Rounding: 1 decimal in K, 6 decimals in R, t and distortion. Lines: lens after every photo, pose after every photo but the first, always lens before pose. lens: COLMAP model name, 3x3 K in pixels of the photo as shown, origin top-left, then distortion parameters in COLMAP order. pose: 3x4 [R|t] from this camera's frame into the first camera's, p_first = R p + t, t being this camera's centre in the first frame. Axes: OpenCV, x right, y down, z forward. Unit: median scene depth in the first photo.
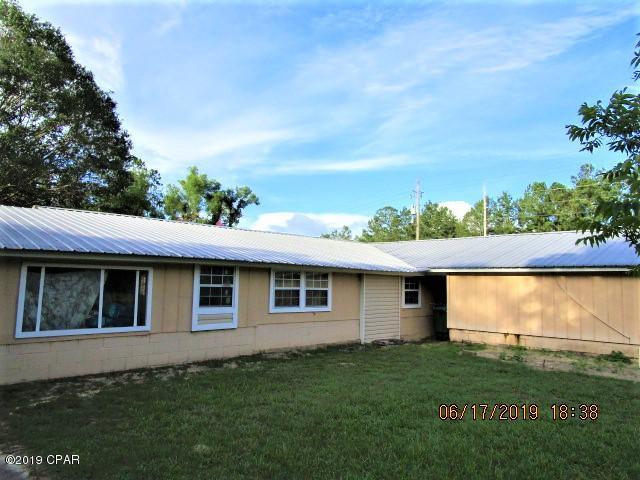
lens RADIAL K [[468.4, 0, 320.0], [0, 468.4, 240.0], [0, 0, 1]] dist [-0.017738, 0.009419]
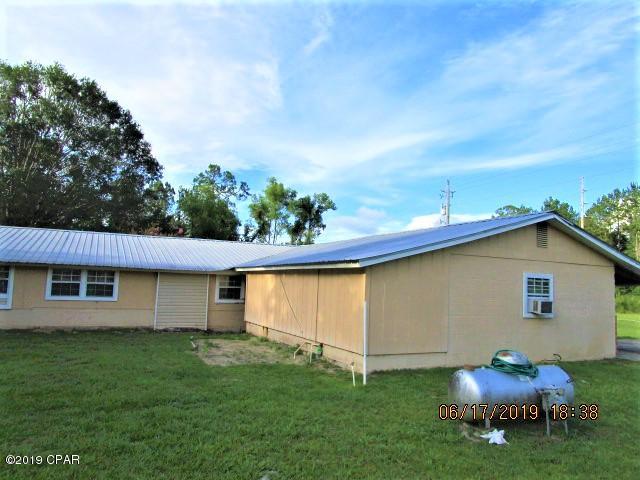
lens RADIAL K [[468.4, 0, 320.0], [0, 468.4, 240.0], [0, 0, 1]] dist [-0.017738, 0.009419]
pose [[0.945660, -0.017426, -0.324689, 0.189437], [0.015159, 0.999840, -0.009510, 0.001631], [0.324803, 0.004071, 0.945773, -0.001490]]
